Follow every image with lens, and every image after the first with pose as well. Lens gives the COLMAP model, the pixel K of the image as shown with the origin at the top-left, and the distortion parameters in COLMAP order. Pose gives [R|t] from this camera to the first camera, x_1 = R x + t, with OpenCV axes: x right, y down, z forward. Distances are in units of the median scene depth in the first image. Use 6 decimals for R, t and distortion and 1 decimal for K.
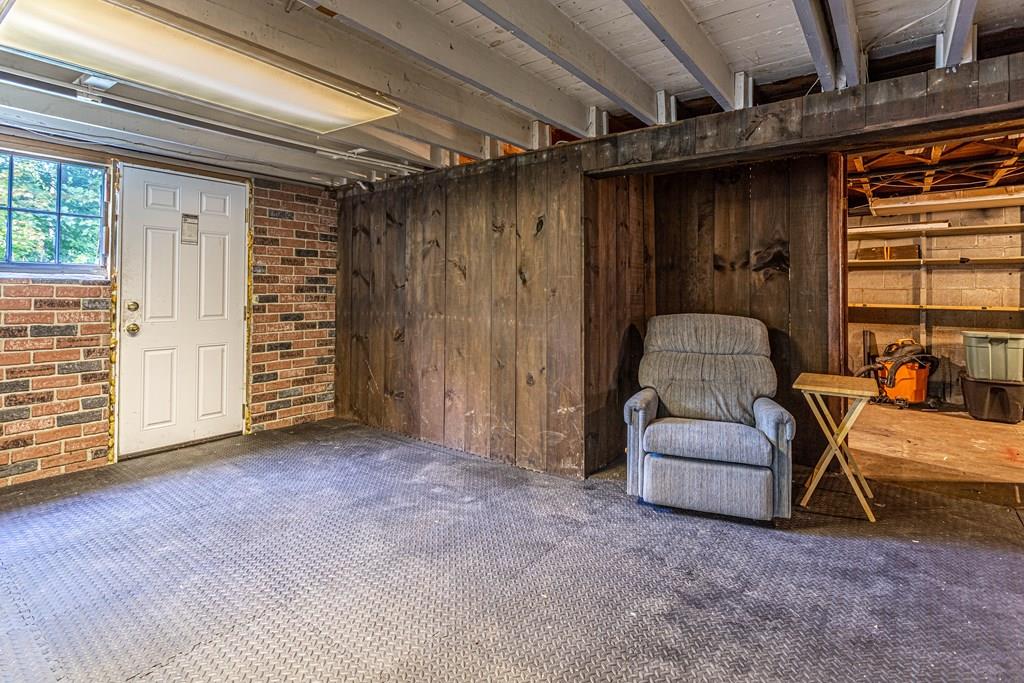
lens RADIAL K [[494.7, 0, 507.5], [0, 494.7, 287.6], [0, 0, 1]] dist [-0.002460, 0.001787]
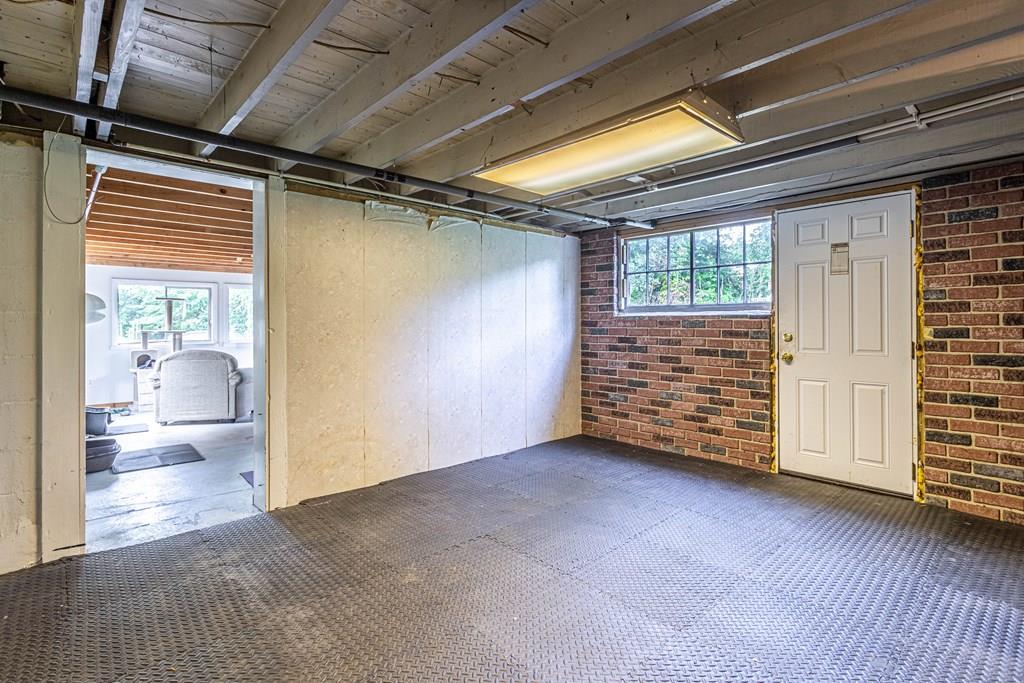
lens RADIAL K [[494.7, 0, 519.3], [0, 494.7, 322.6], [0, 0, 1]] dist [-0.002460, 0.001787]
pose [[-0.154134, -0.006881, -0.988026, 0.386036], [0.010930, 0.999903, -0.008669, 0.006987], [0.987990, -0.012135, -0.154044, 0.520609]]
